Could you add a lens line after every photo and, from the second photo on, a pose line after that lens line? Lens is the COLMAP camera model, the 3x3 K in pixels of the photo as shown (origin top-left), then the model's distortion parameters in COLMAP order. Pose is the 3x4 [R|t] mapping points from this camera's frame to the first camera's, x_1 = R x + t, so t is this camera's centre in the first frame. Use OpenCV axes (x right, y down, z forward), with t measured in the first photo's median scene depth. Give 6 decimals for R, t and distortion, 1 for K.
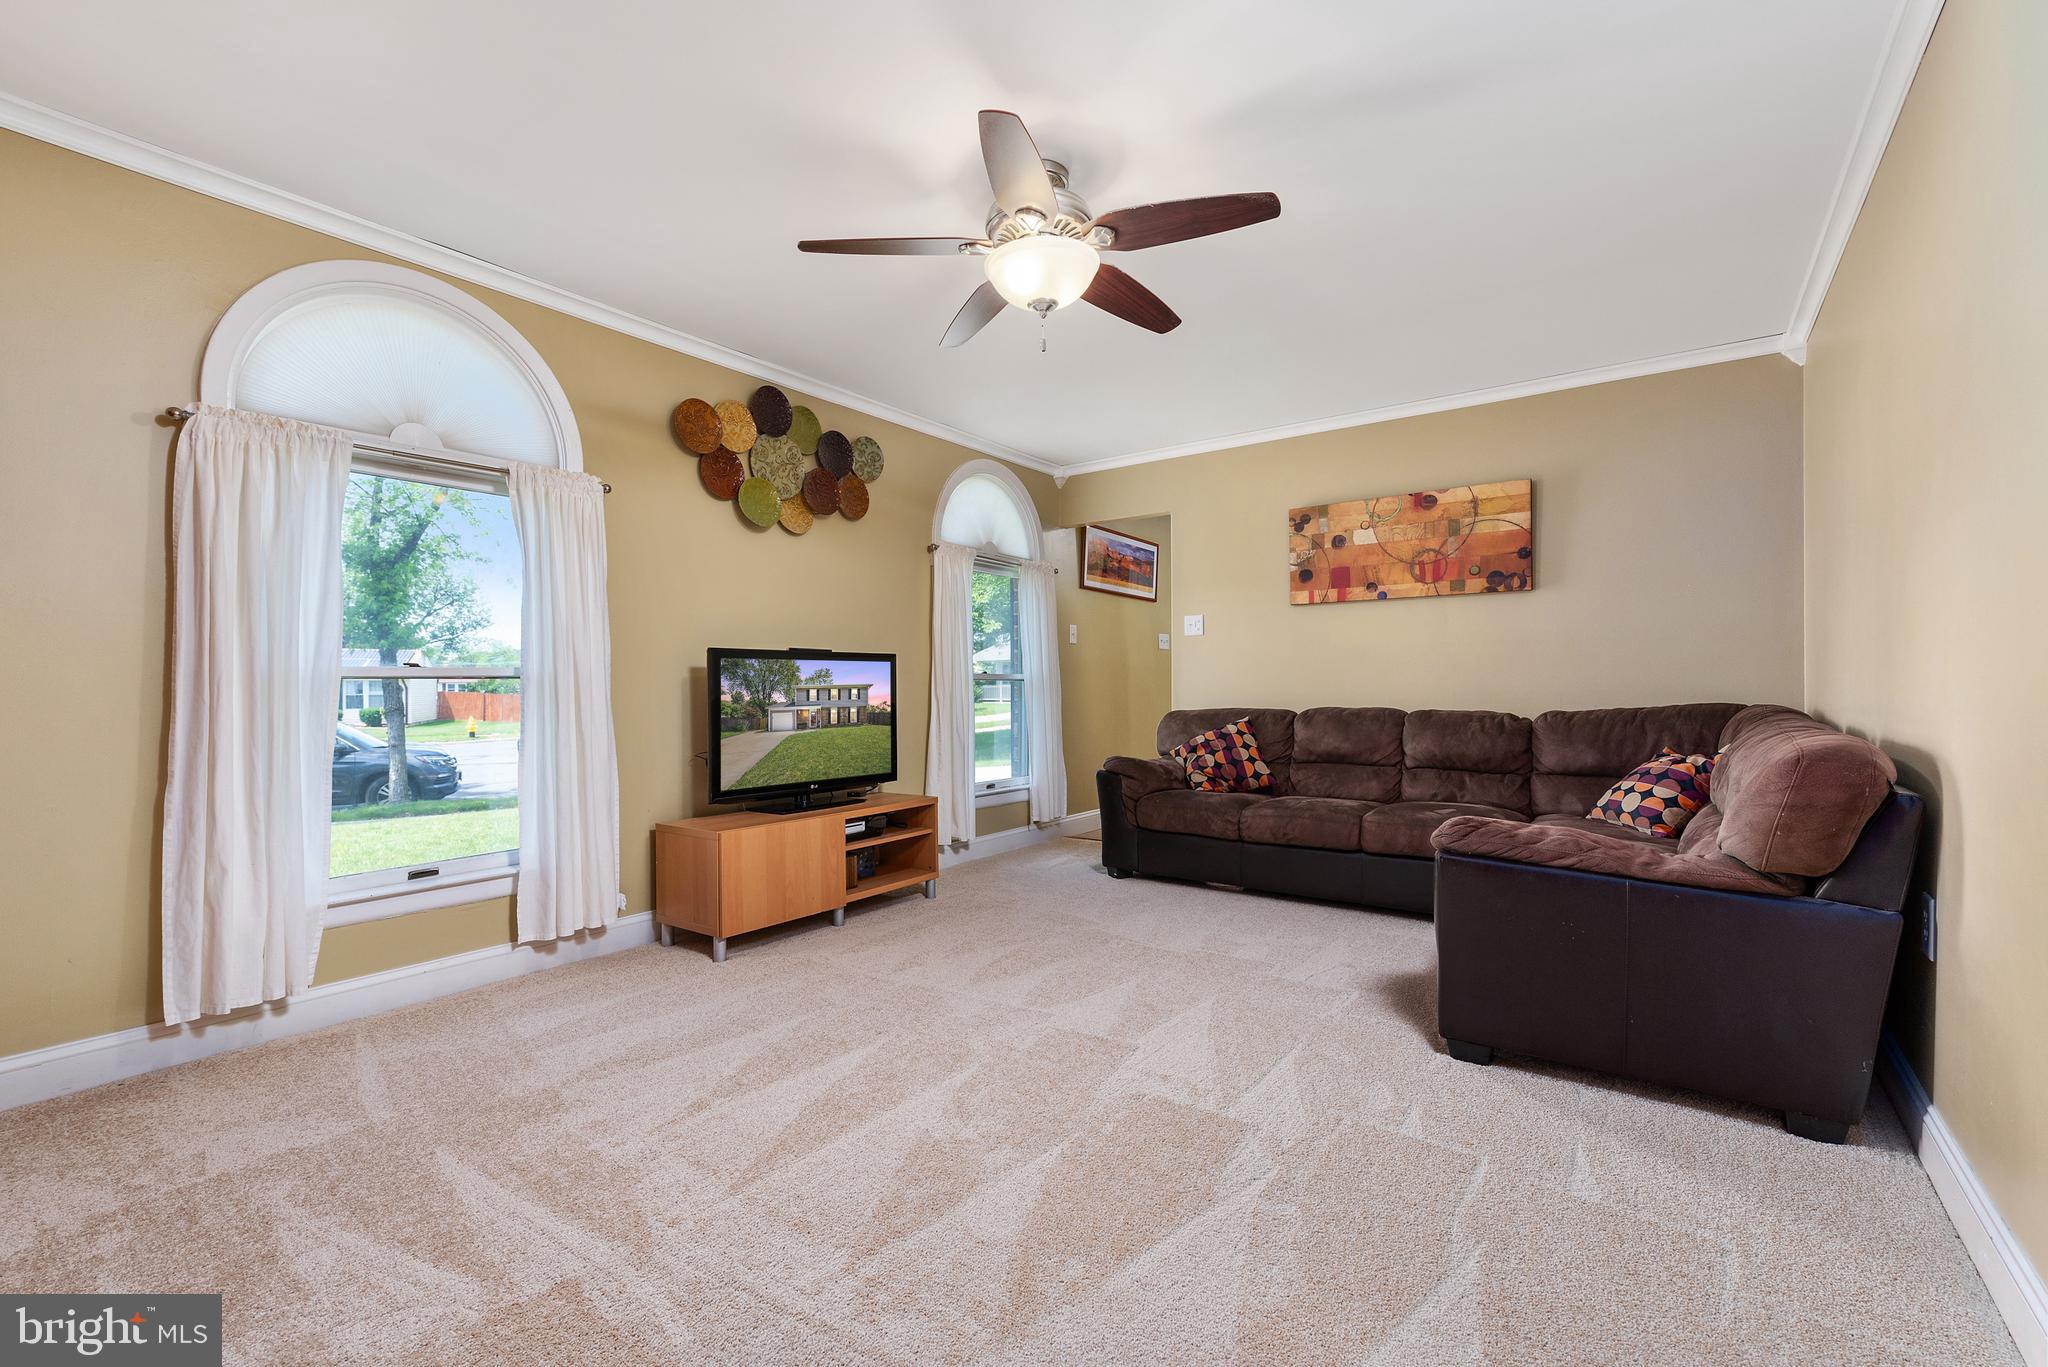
lens RADIAL K [[879.4, 0, 1024.0], [0, 879.4, 683.5], [0, 0, 1]] dist [0.005386, 0.000079]
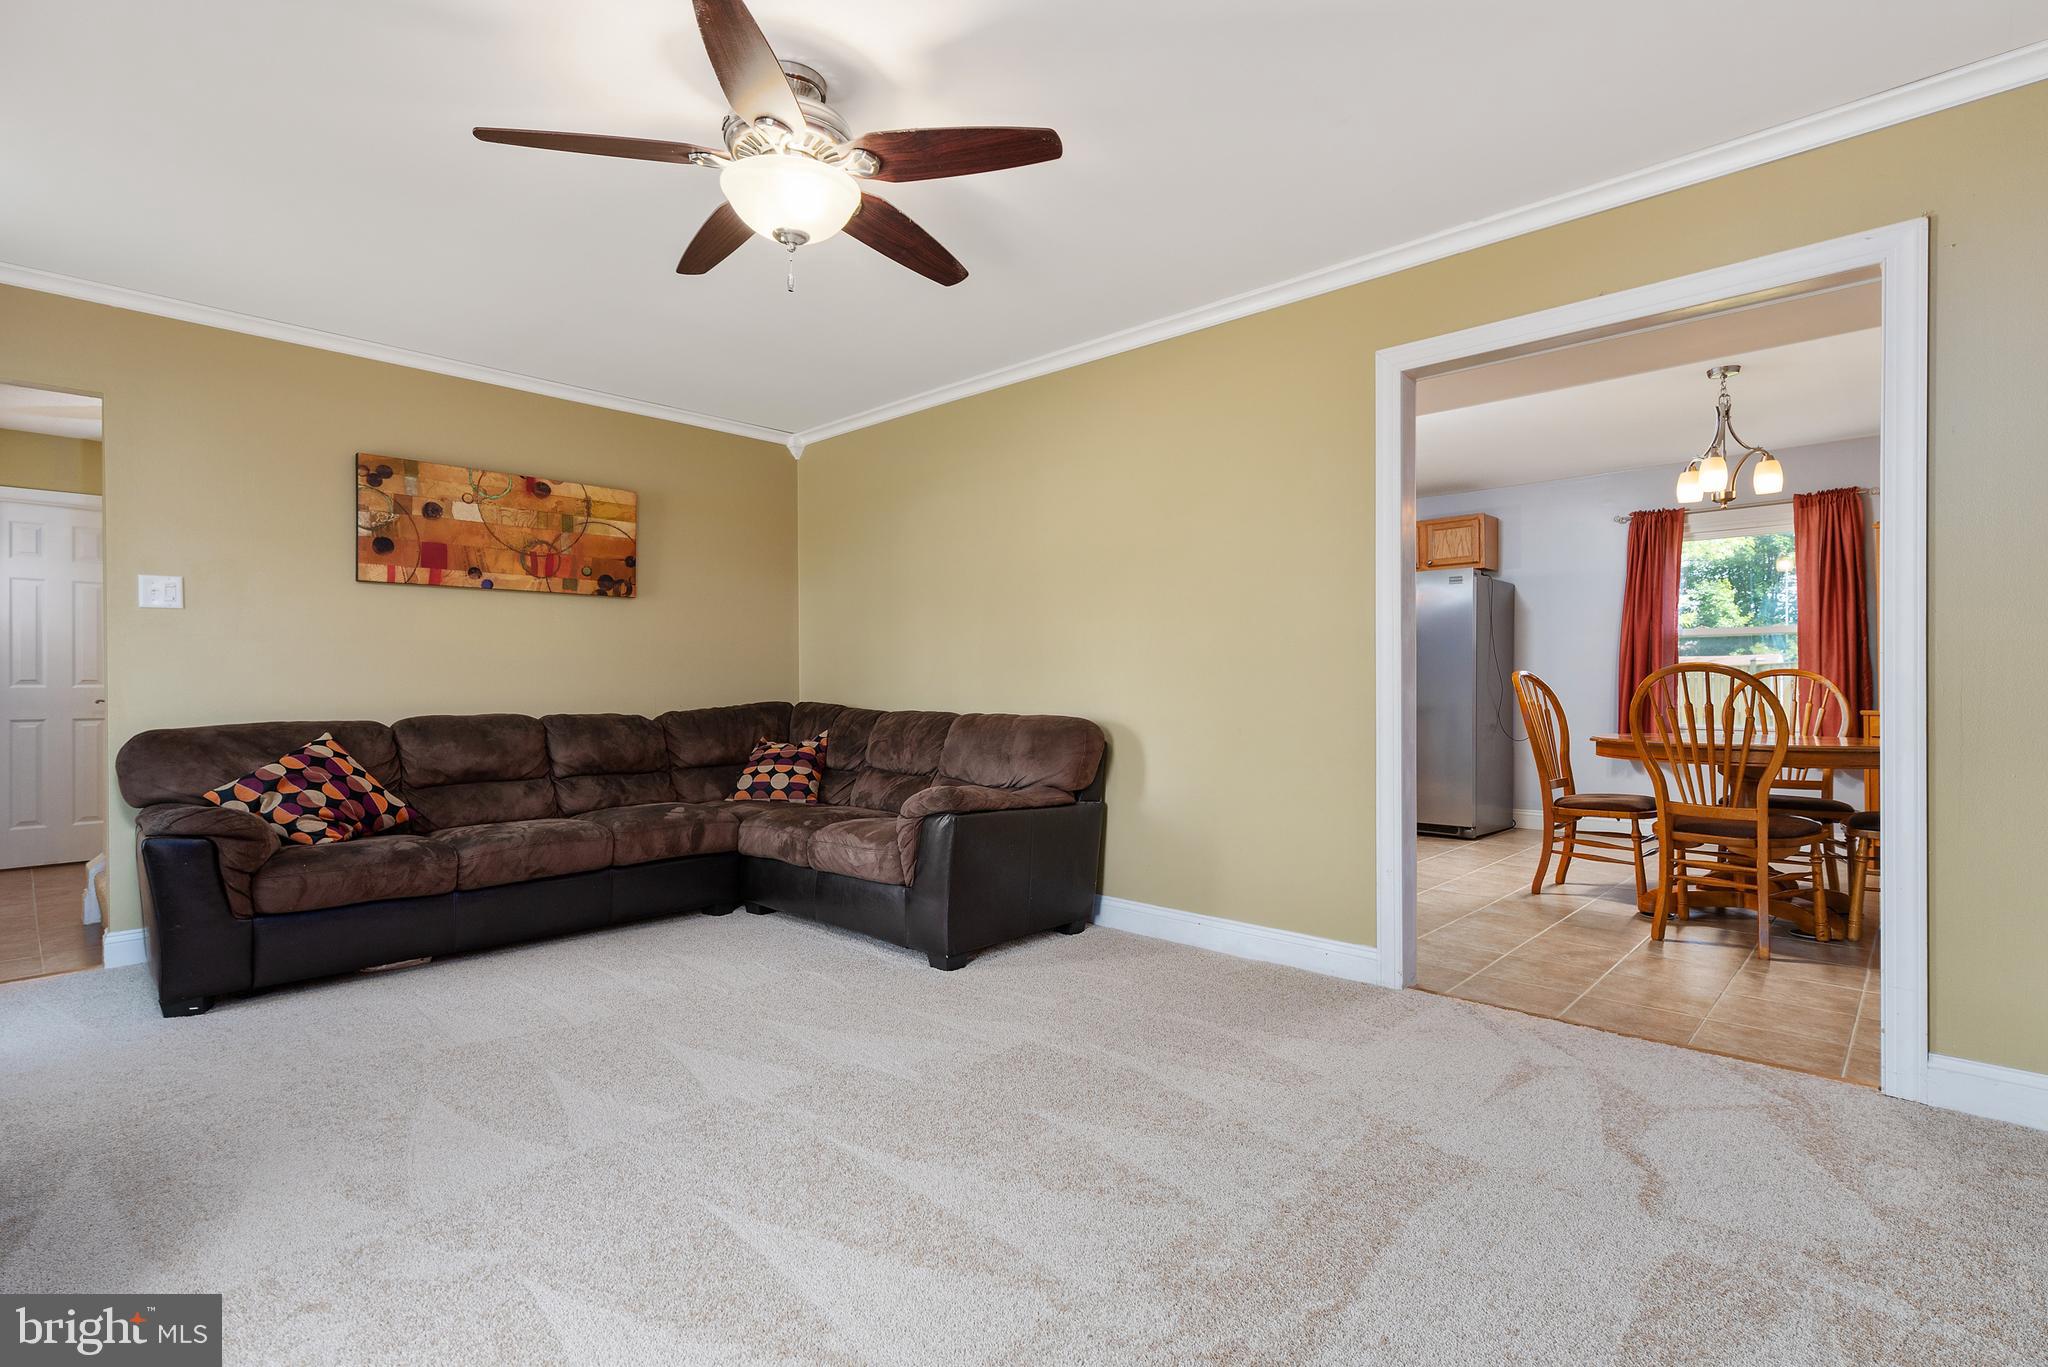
lens RADIAL K [[972.9, 0, 1024.0], [0, 972.9, 683.5], [0, 0, 1]] dist [-0.000624, -0.000043]
pose [[0.115328, 0.005178, 0.993314, -0.497043], [-0.000047, 0.999986, -0.005207, 0.002273], [-0.993327, 0.000554, 0.115327, 0.381660]]
